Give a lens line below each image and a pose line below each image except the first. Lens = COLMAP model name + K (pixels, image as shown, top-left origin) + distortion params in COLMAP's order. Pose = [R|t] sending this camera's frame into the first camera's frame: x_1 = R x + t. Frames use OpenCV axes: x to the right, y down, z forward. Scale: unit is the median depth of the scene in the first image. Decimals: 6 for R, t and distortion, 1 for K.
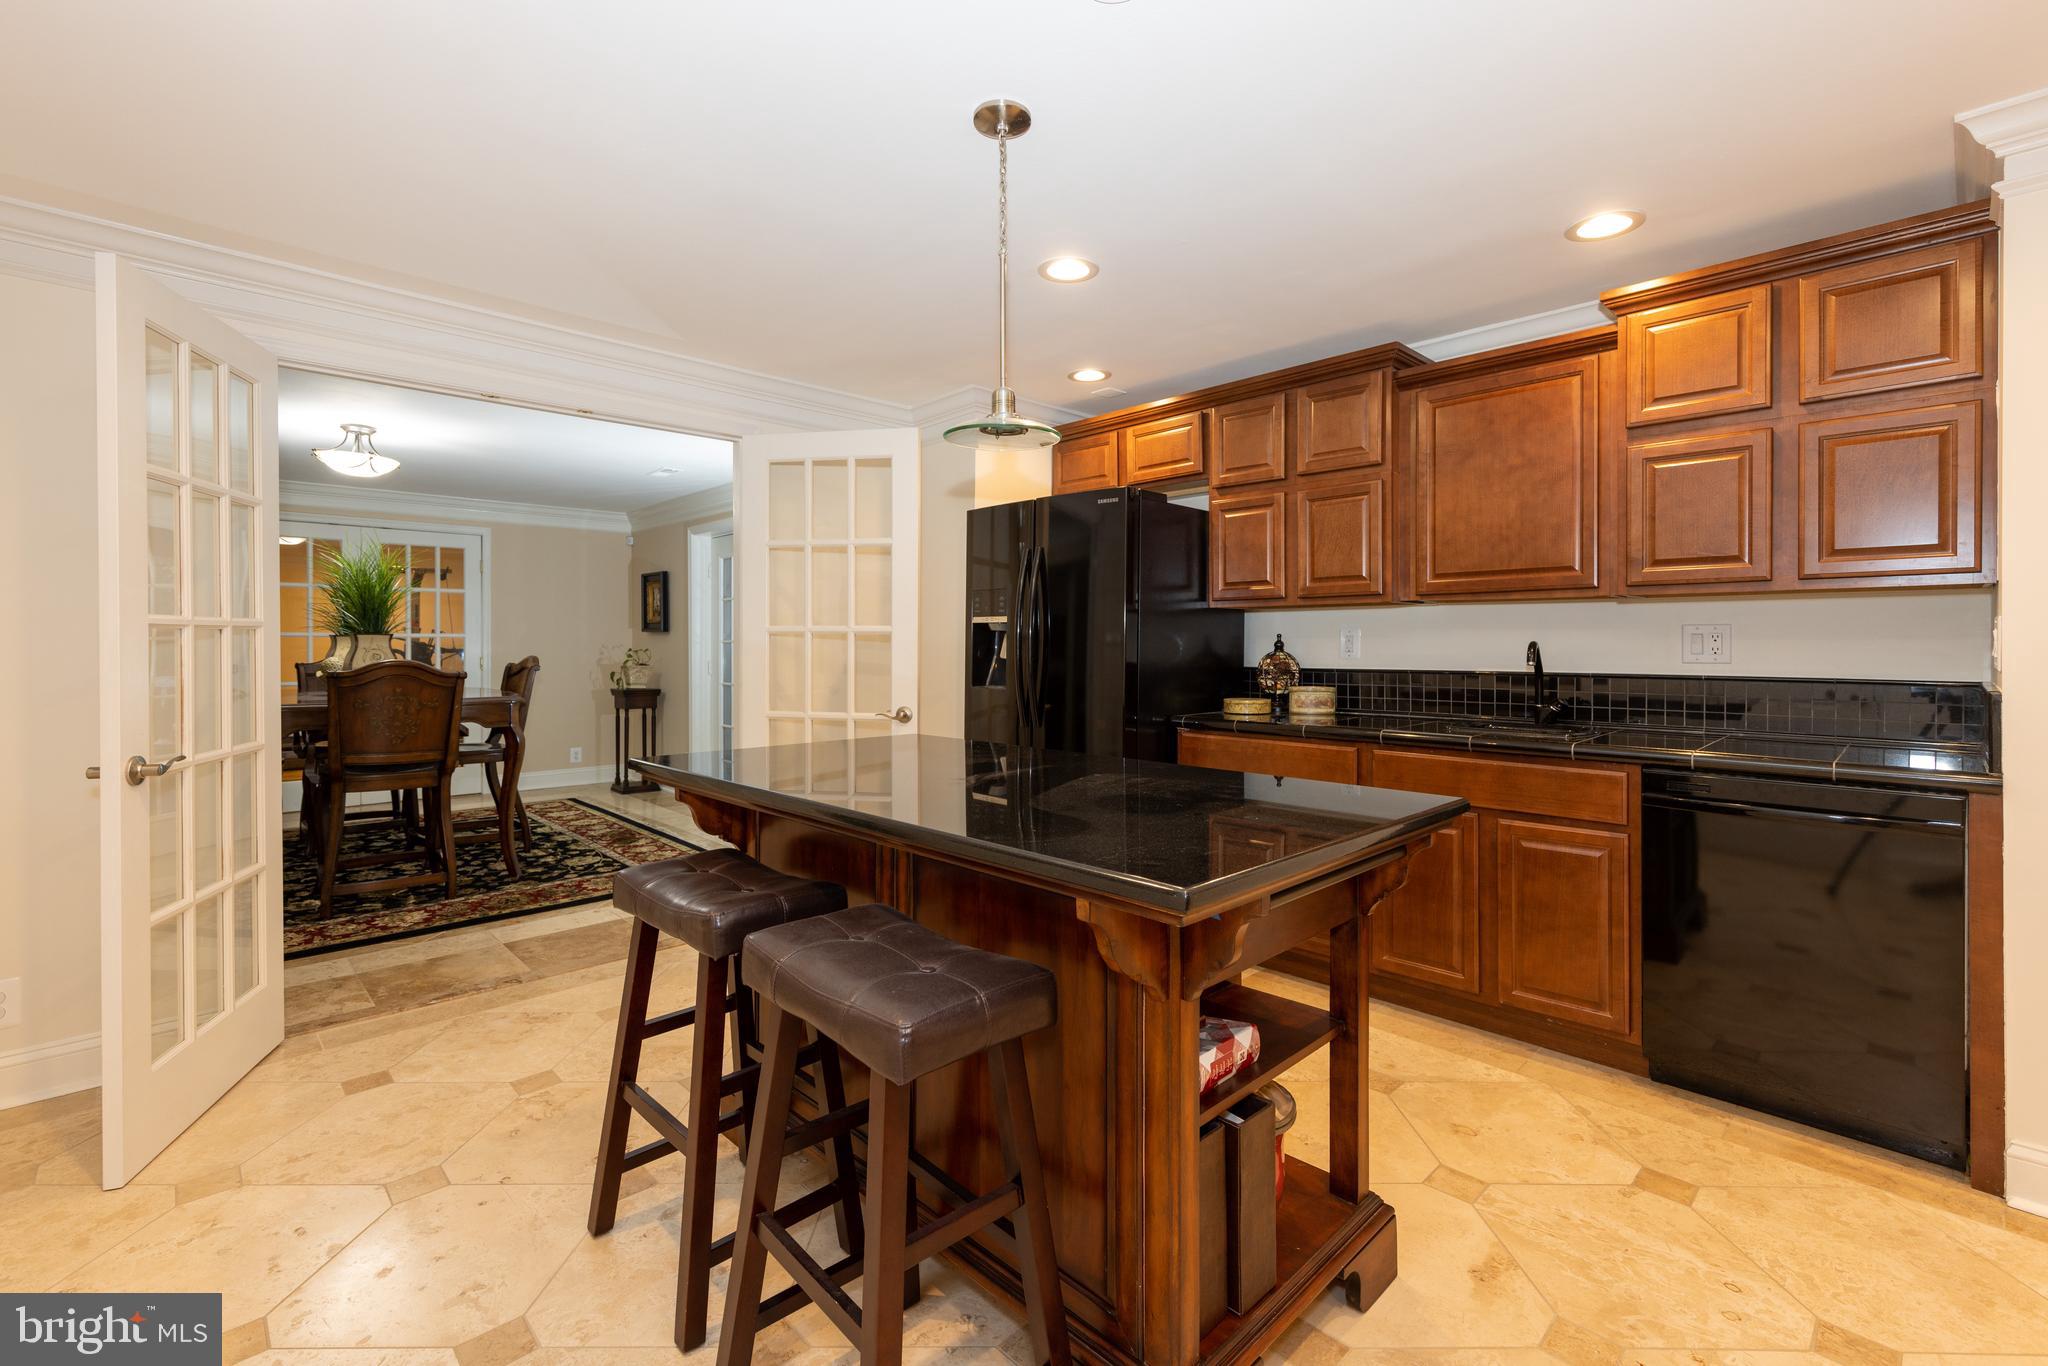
lens RADIAL K [[894.6, 0, 1034.1], [0, 894.6, 647.0], [0, 0, 1]] dist [0.000105, 0.000046]
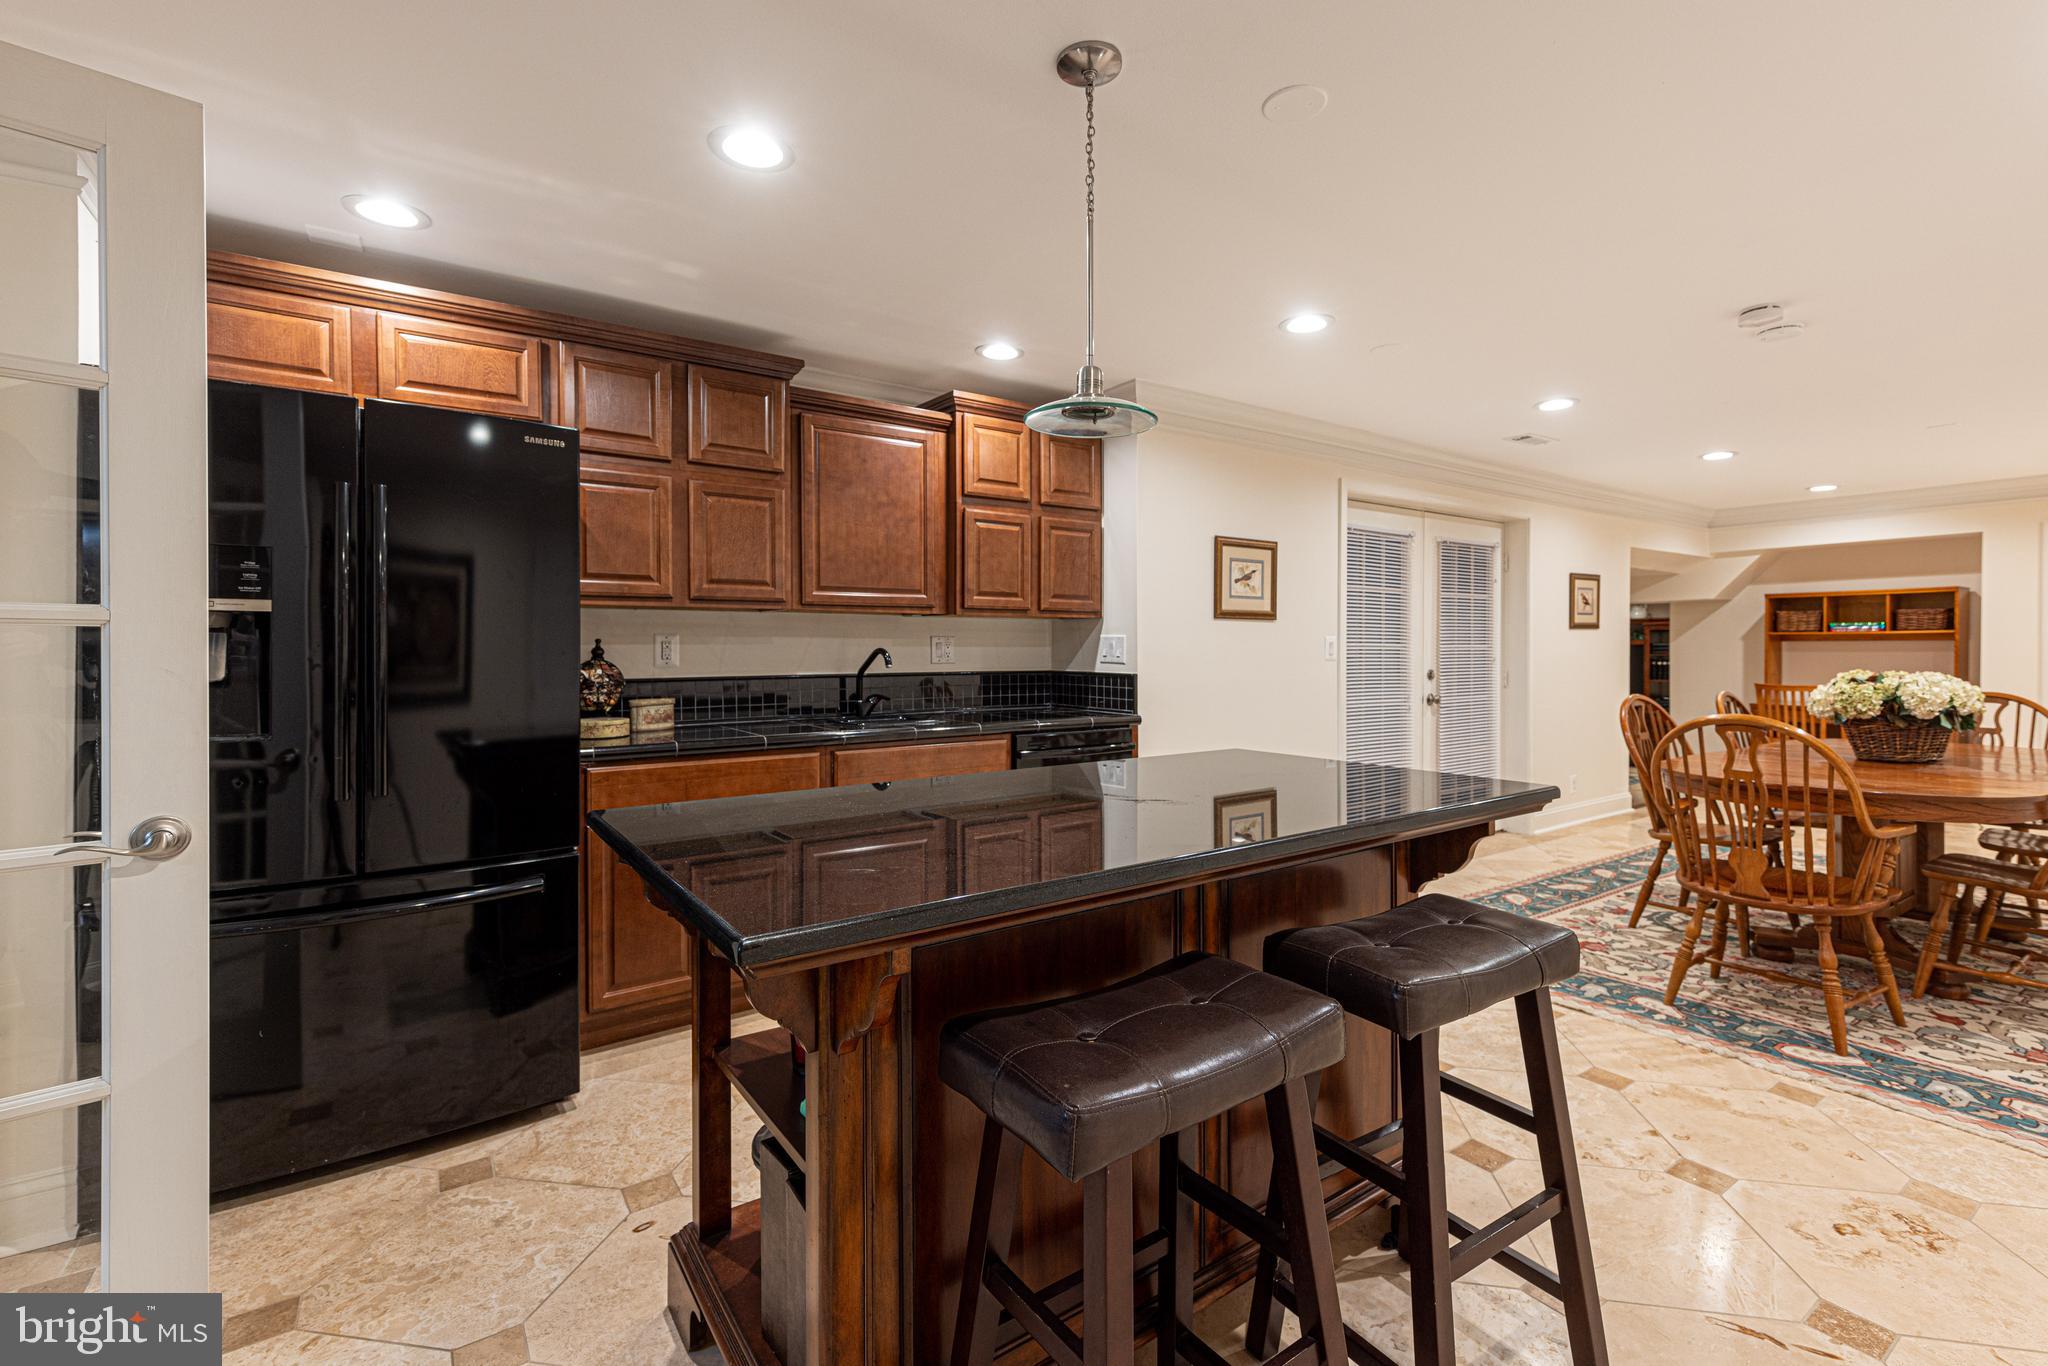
lens RADIAL K [[894.6, 0, 1034.1], [0, 894.6, 647.0], [0, 0, 1]] dist [0.000105, 0.000046]
pose [[0.161573, 0.001903, 0.986859, -0.573854], [0.004181, 0.999988, -0.002613, -0.003835], [-0.986852, 0.004548, 0.161563, 0.564702]]
